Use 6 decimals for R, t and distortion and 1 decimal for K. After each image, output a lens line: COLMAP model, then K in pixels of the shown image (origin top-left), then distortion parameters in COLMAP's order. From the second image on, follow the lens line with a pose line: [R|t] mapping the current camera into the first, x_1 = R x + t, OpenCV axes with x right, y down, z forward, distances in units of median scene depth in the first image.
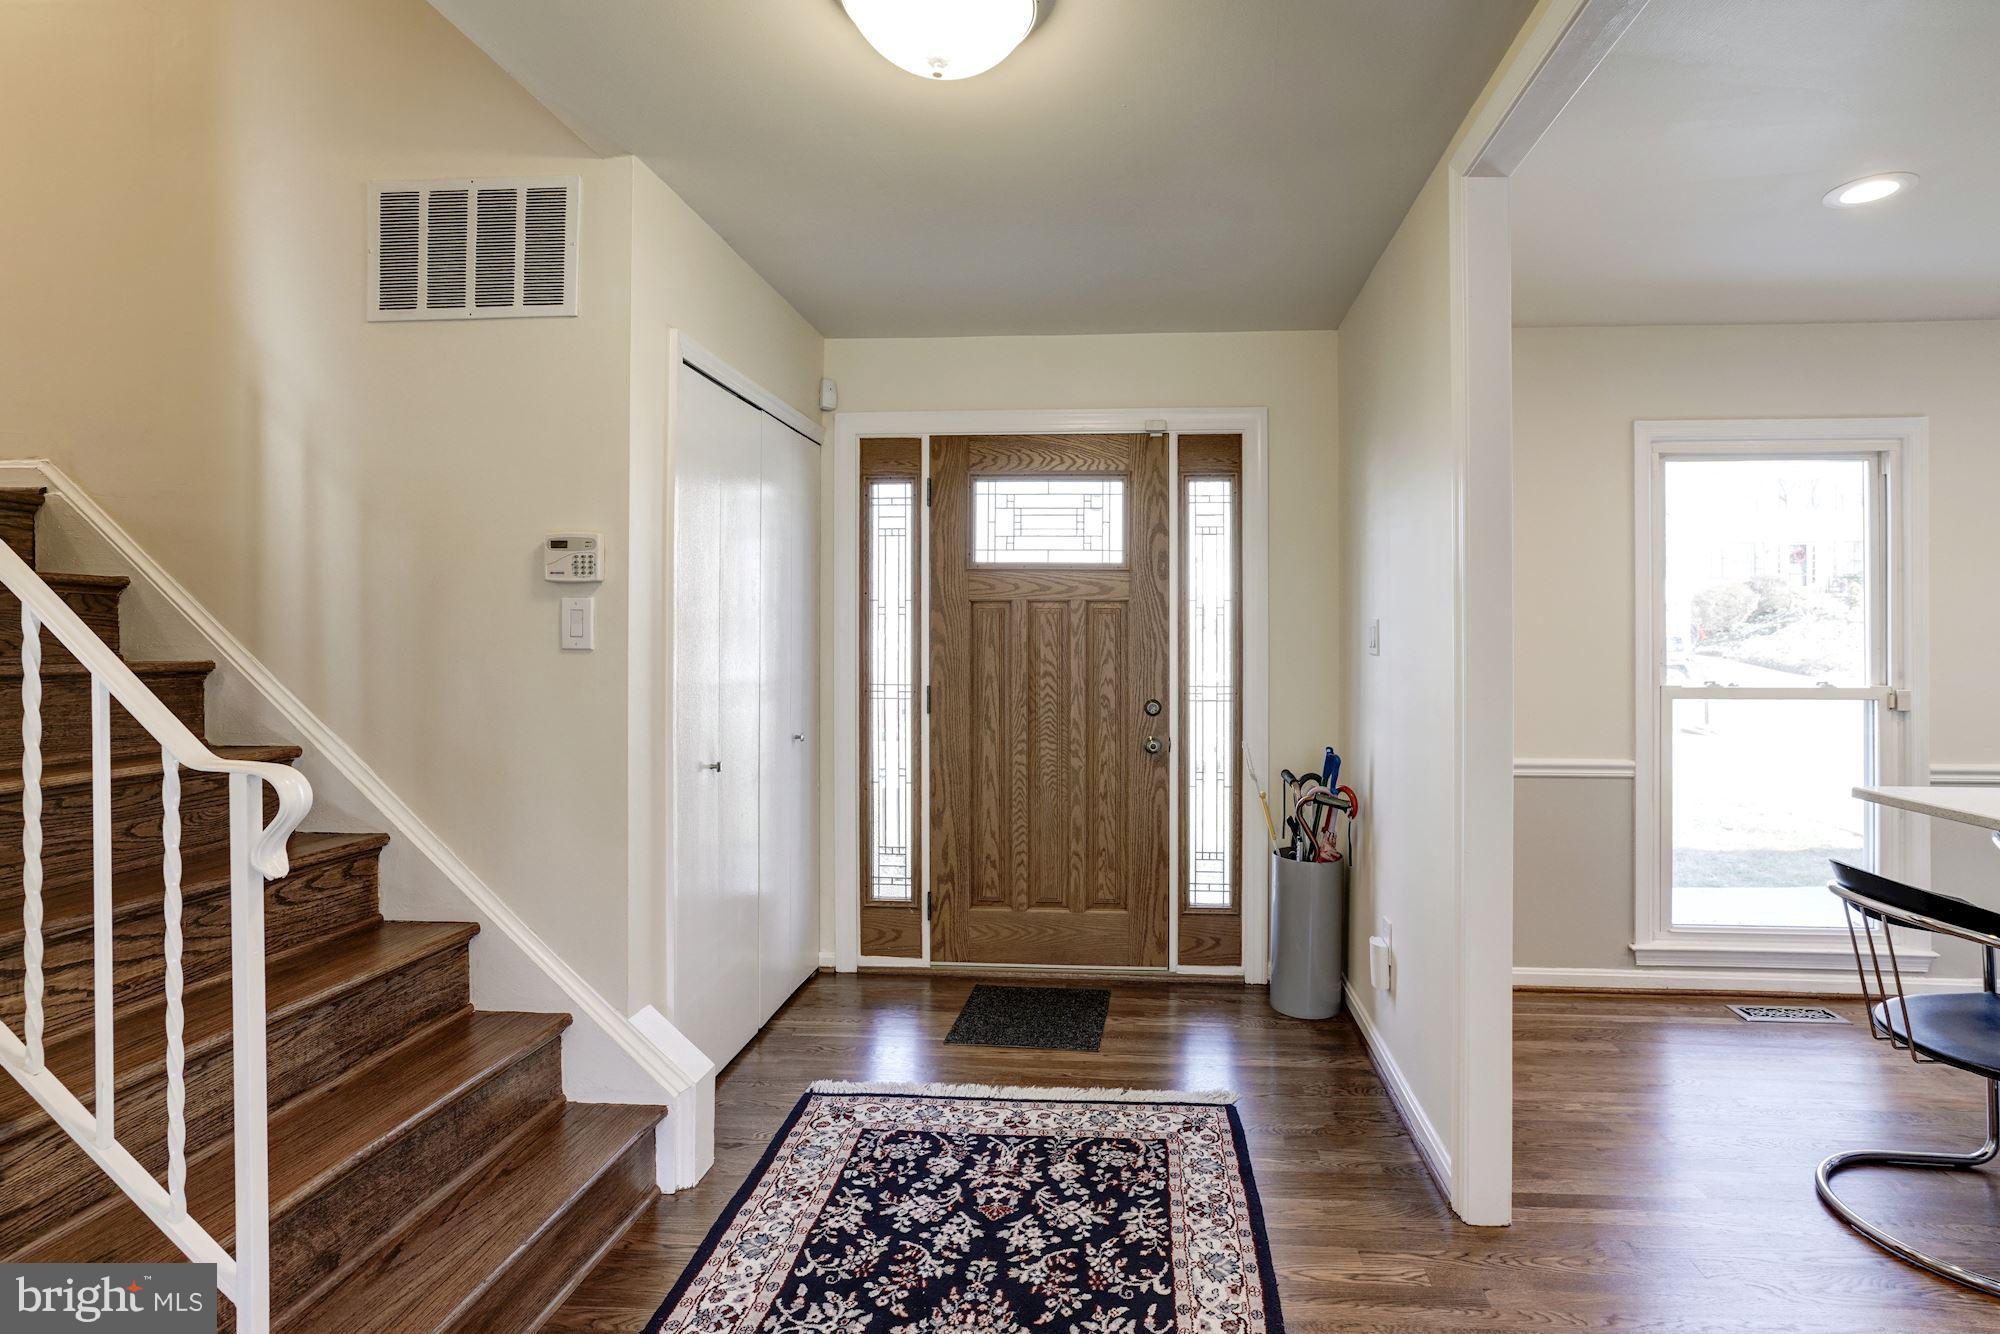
lens RADIAL K [[923.7, 0, 1087.9], [0, 923.7, 638.6], [0, 0, 1]] dist [-0.014897, 0.001741]
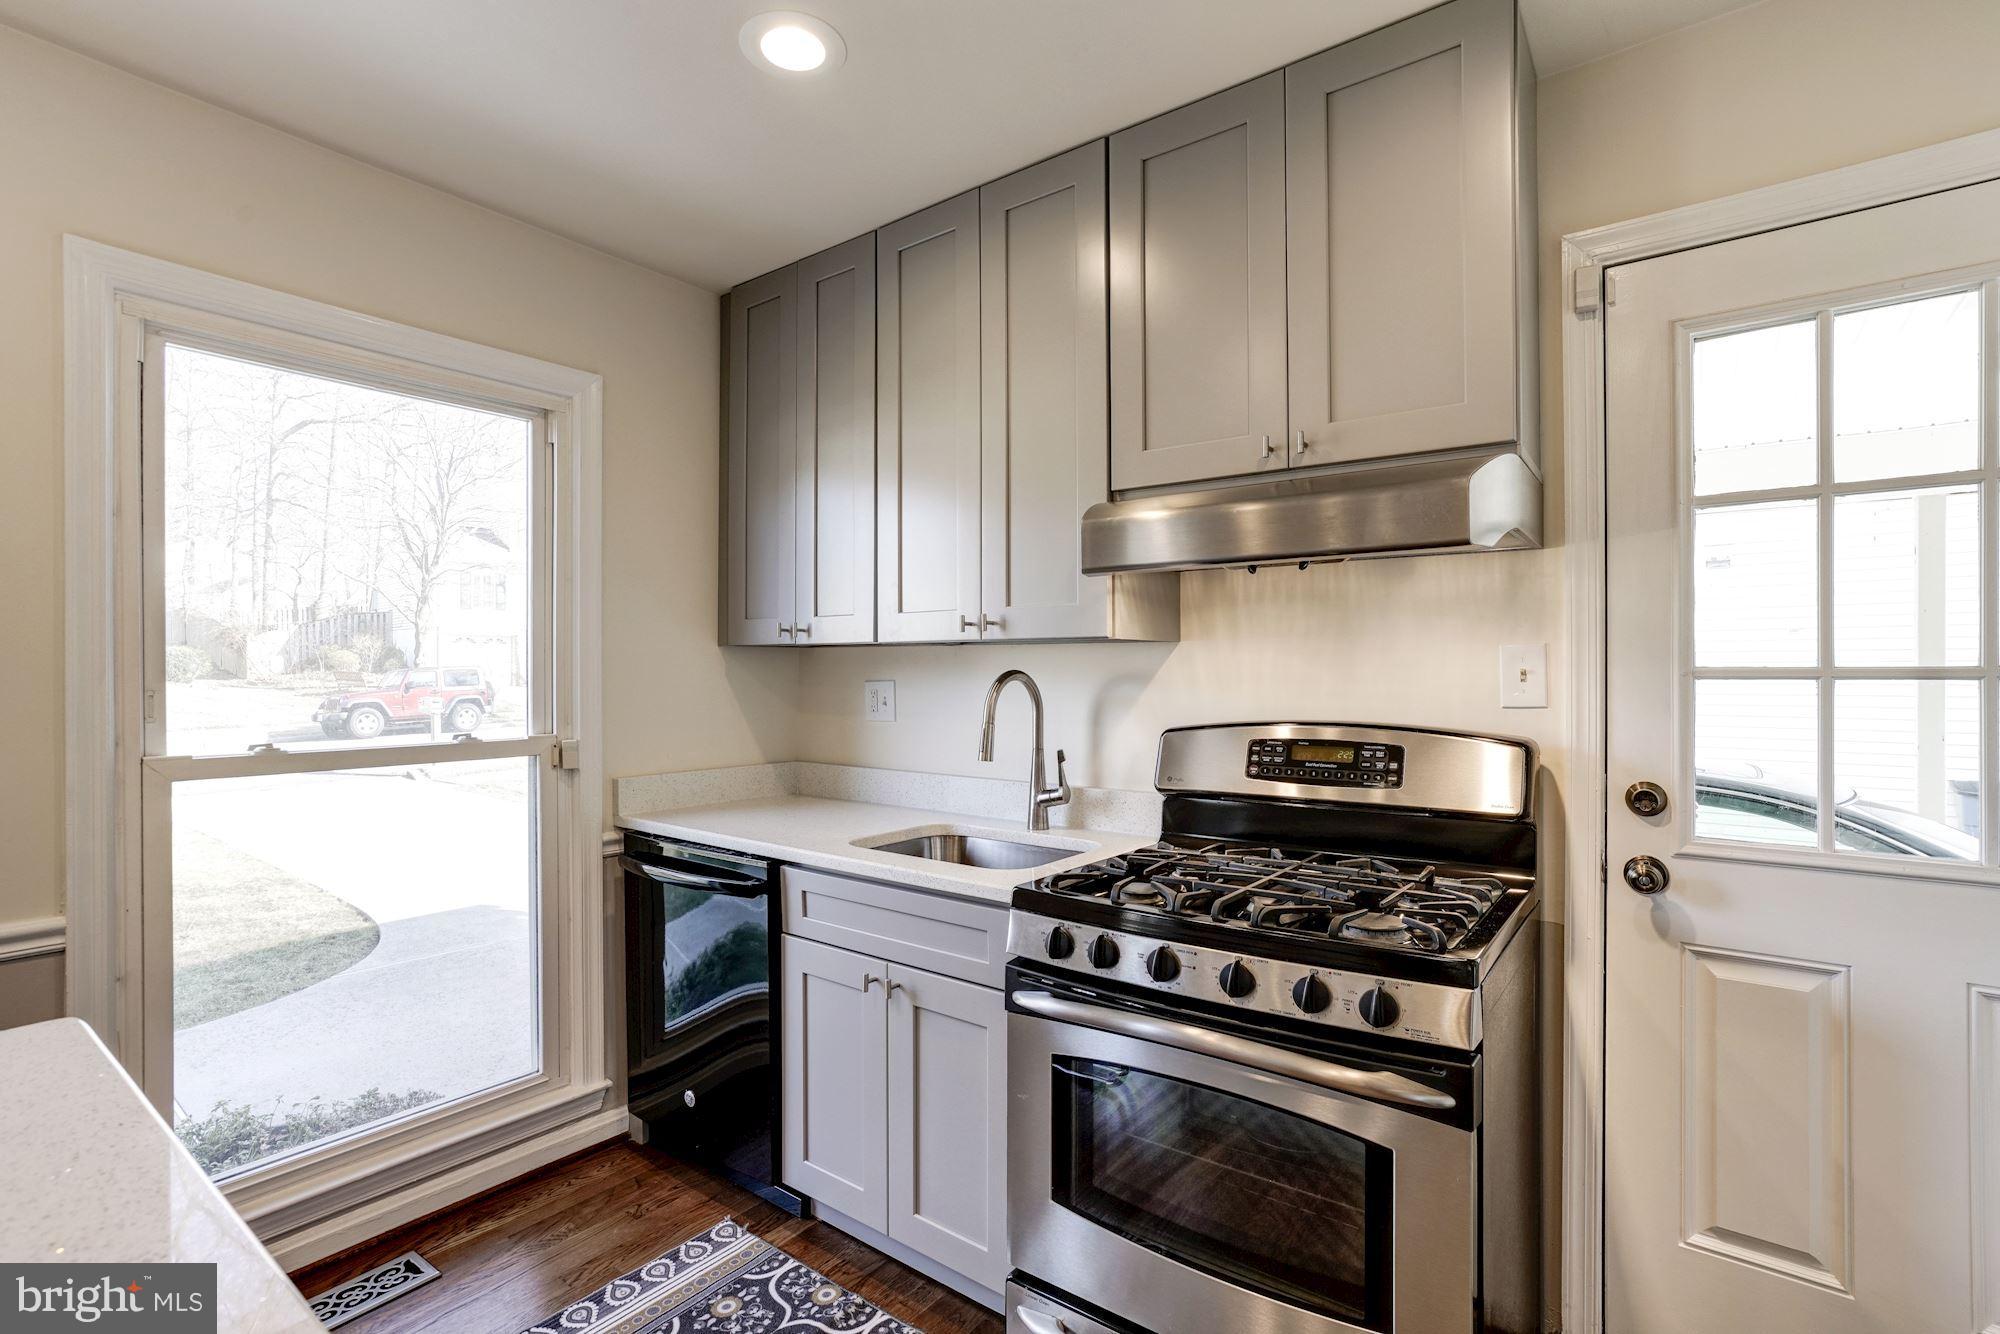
lens RADIAL K [[923.7, 0, 1002.8], [0, 923.7, 666.6], [0, 0, 1]] dist [-0.014897, 0.001741]
pose [[0.551636, 0.005664, 0.834066, 0.443605], [-0.000718, 0.999980, -0.006316, -0.000870], [-0.834085, 0.002886, 0.551629, 0.260897]]
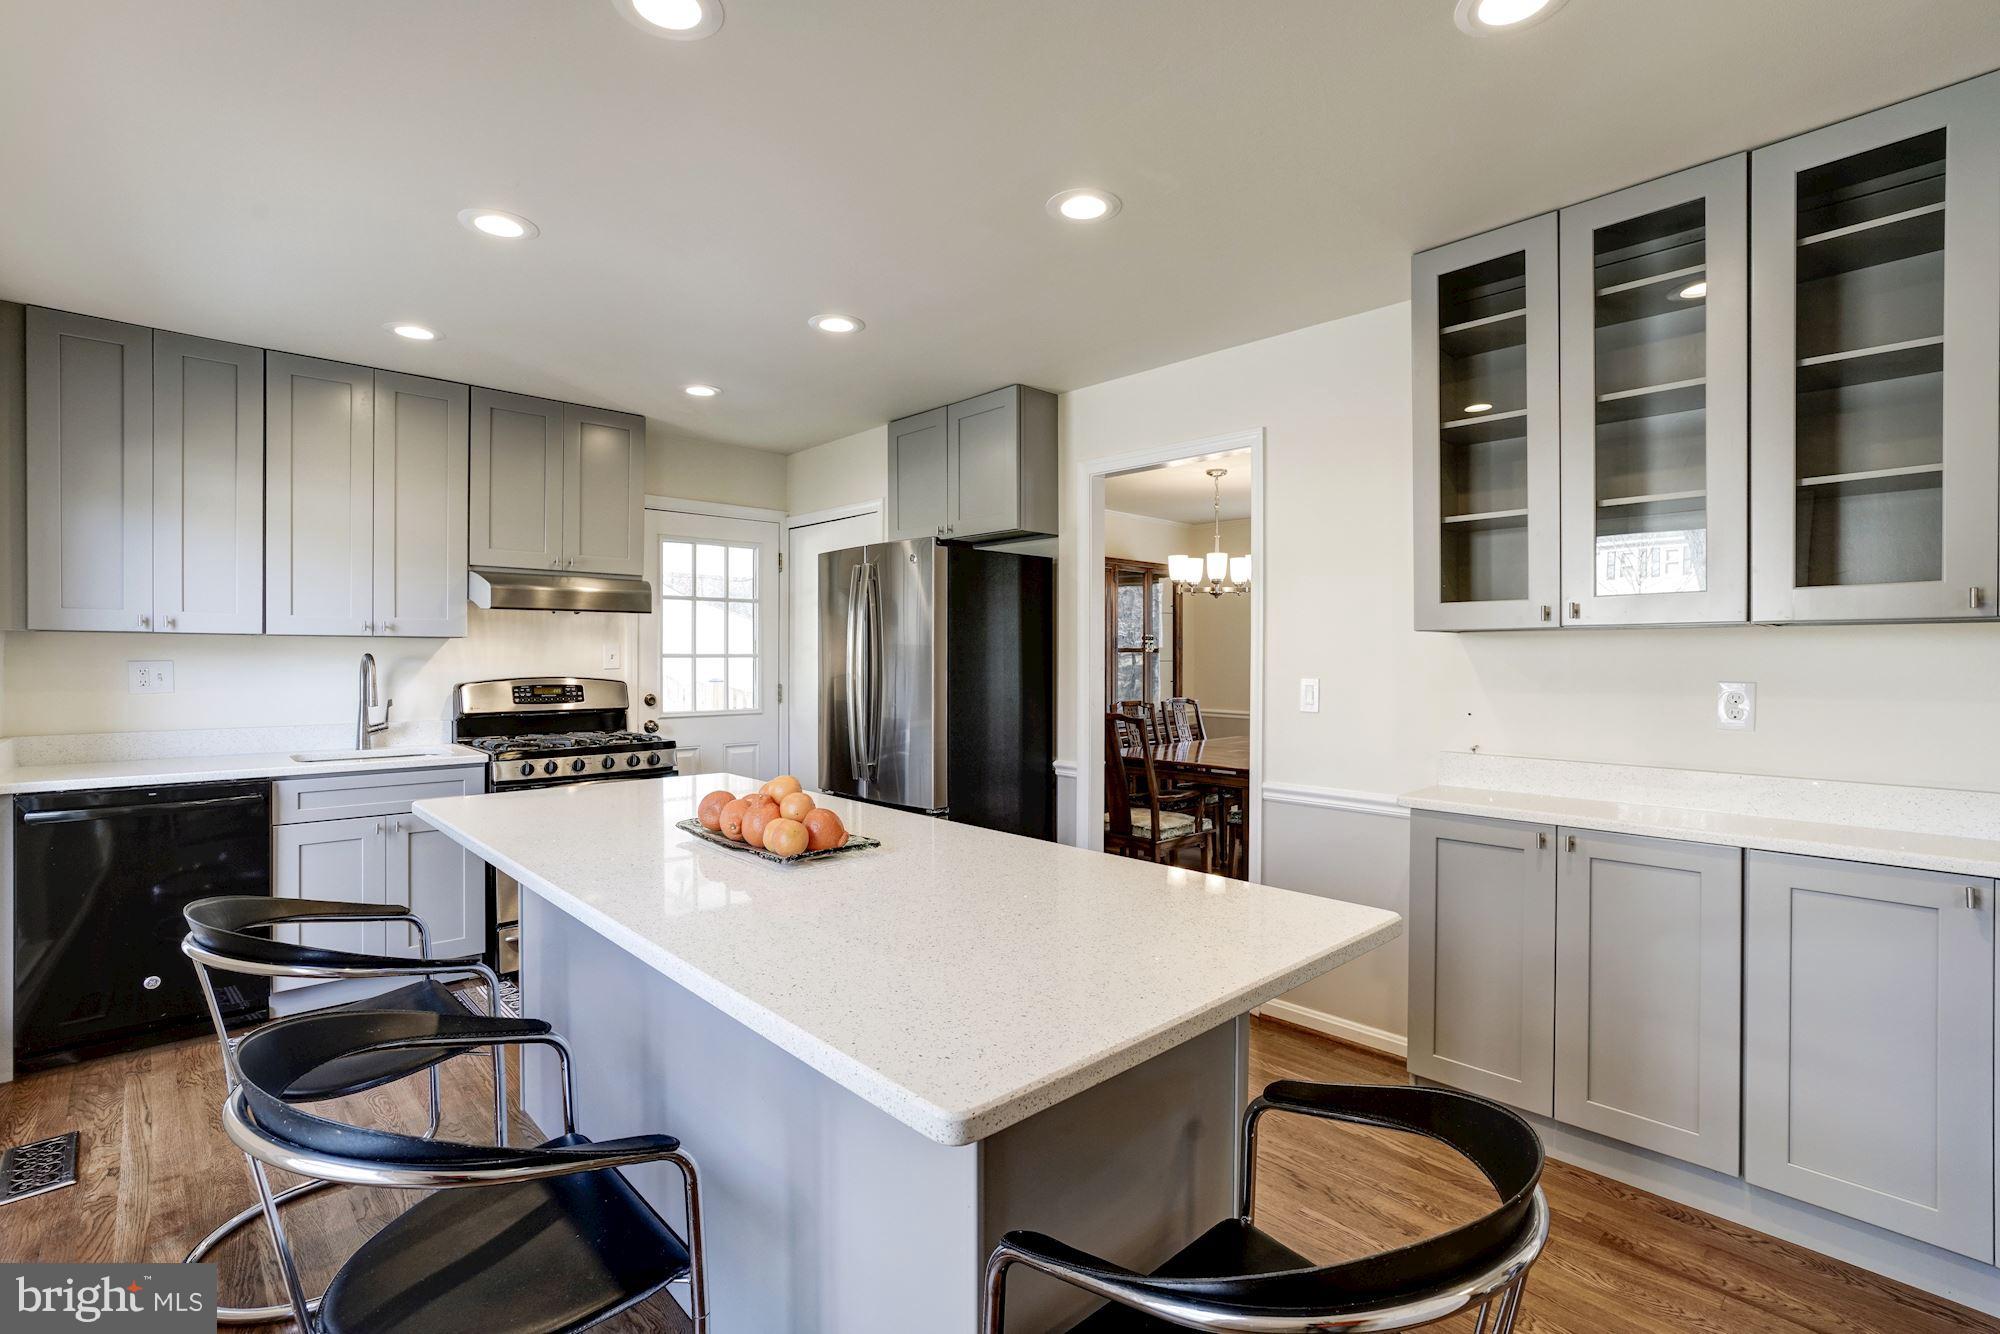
lens RADIAL K [[923.7, 0, 1008.3], [0, 923.7, 671.0], [0, 0, 1]] dist [-0.014897, 0.001741]
pose [[-0.727183, -0.010123, 0.686369, 0.279603], [-0.001602, 0.999914, 0.013050, 0.000051], [-0.686442, 0.008390, -0.727136, 0.397267]]
